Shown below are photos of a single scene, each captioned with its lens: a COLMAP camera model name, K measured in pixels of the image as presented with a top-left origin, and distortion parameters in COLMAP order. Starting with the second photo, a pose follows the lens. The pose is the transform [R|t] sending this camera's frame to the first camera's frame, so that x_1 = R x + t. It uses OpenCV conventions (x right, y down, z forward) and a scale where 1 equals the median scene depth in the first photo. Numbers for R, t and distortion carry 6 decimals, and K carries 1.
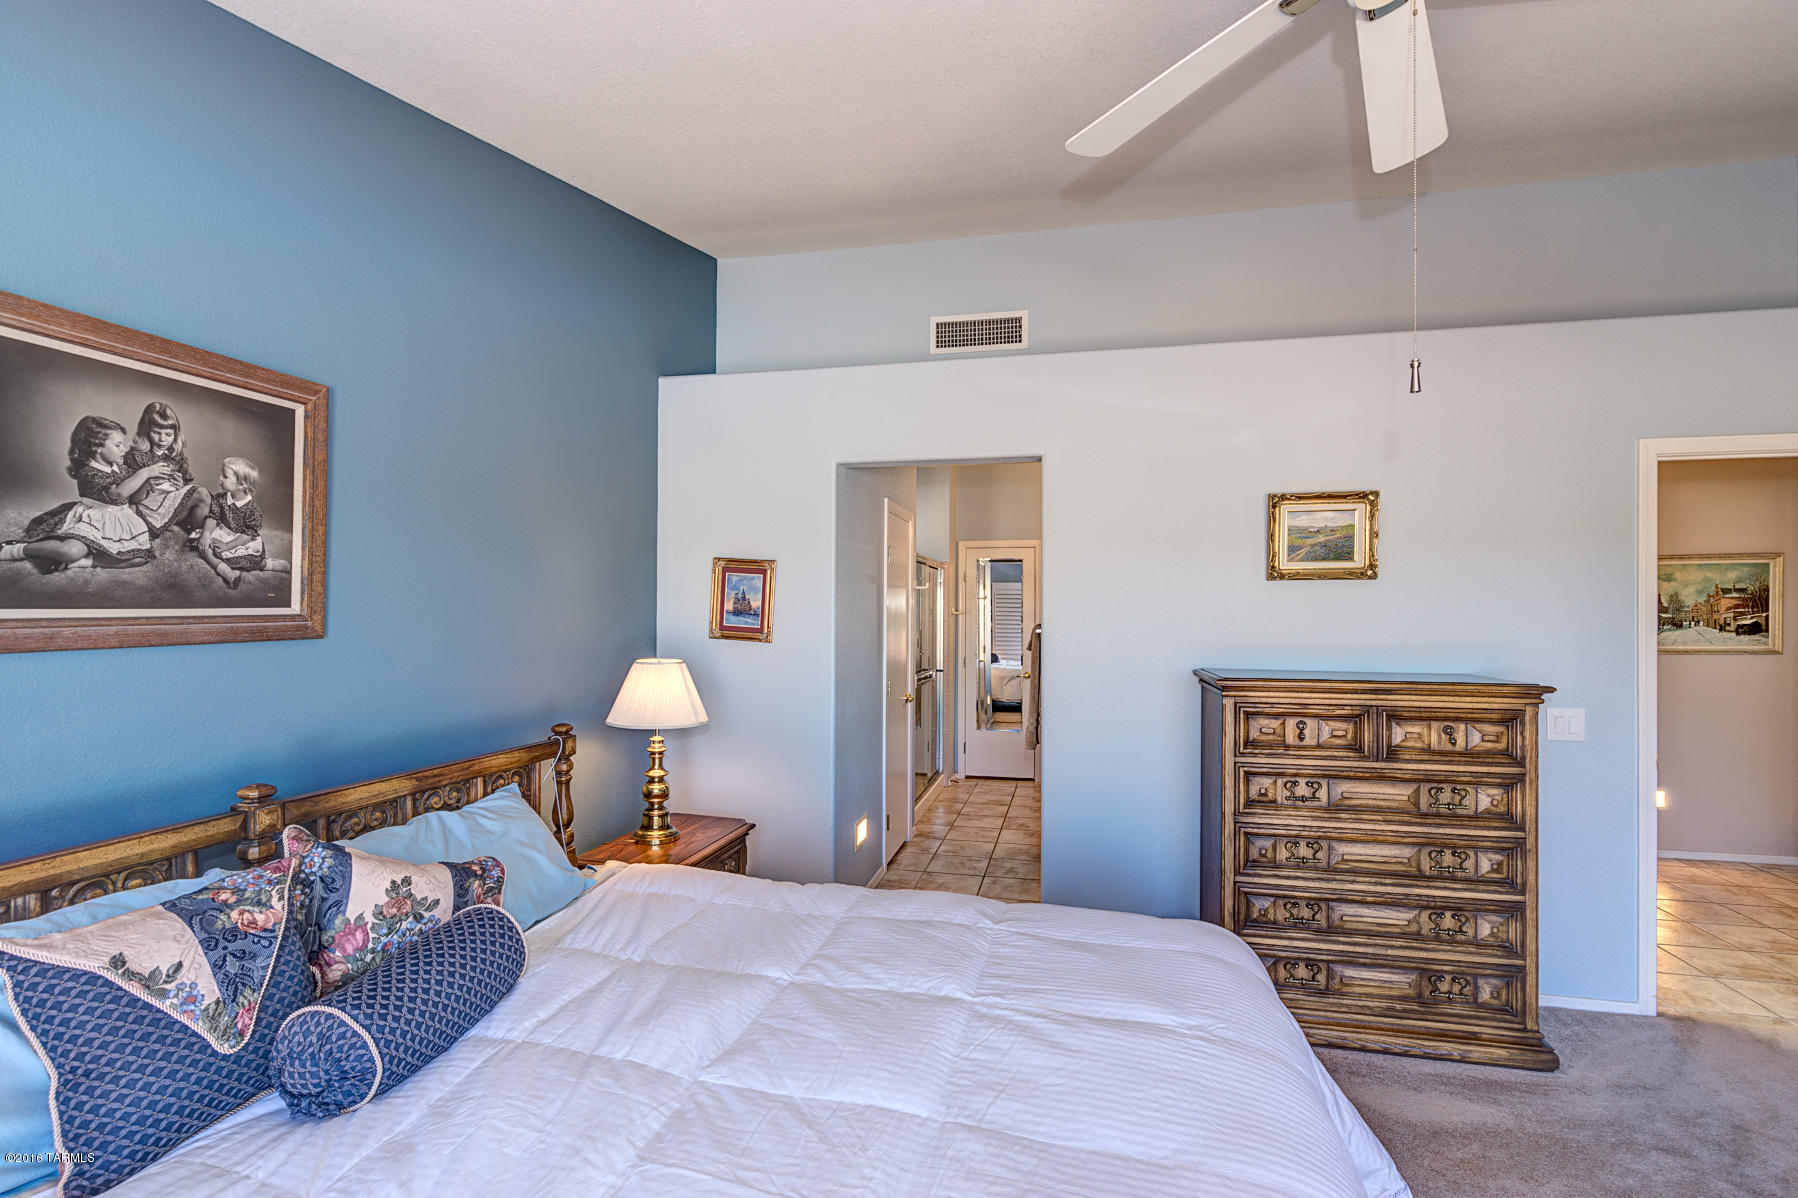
lens RADIAL K [[808.7, 0, 896.1], [0, 808.7, 603.0], [0, 0, 1]] dist [-0.000270, -0.000037]
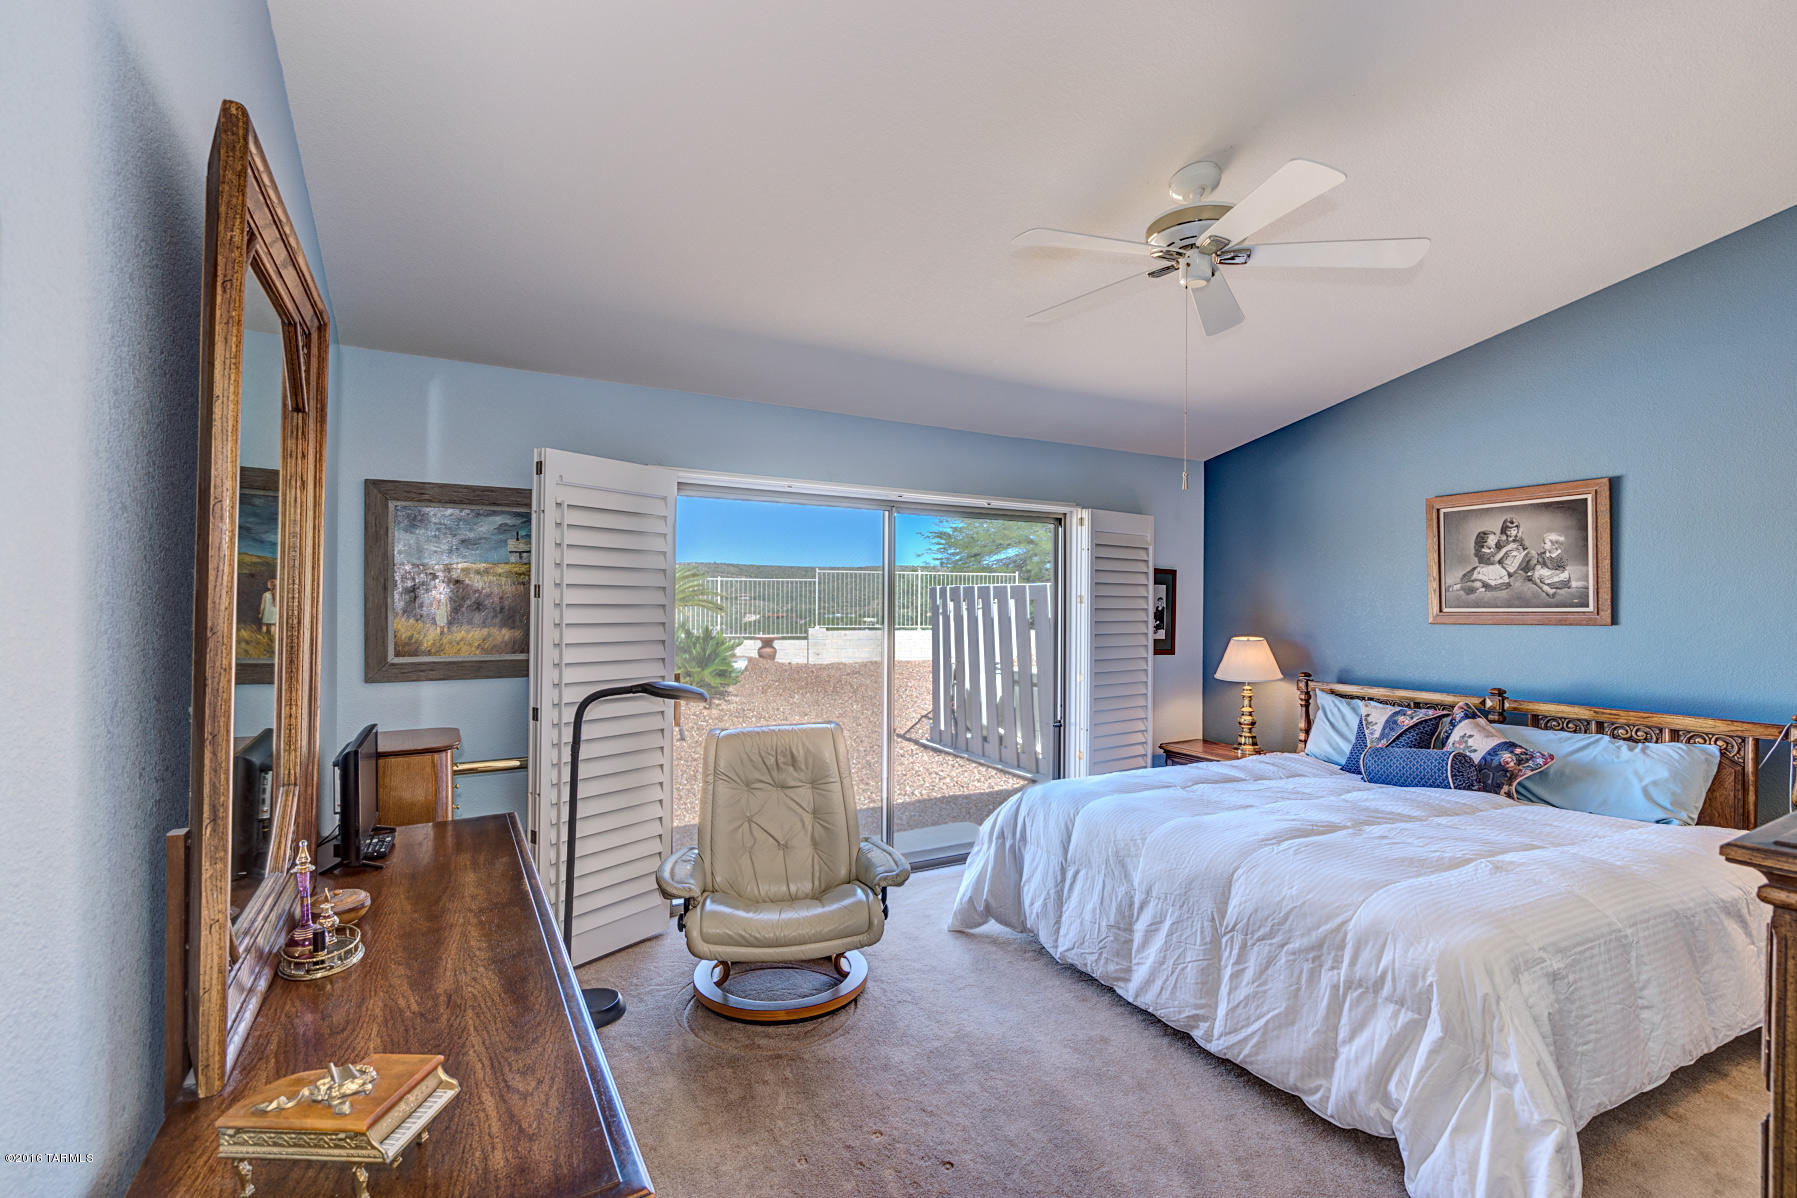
lens RADIAL K [[808.3, 0, 900.8], [0, 808.3, 594.7], [0, 0, 1]] dist [-0.000270, -0.000037]
pose [[-0.737549, -0.014348, -0.675141, 1.865384], [0.000886, 0.999753, -0.022214, 0.017675], [0.675293, -0.016982, -0.737354, 1.506031]]
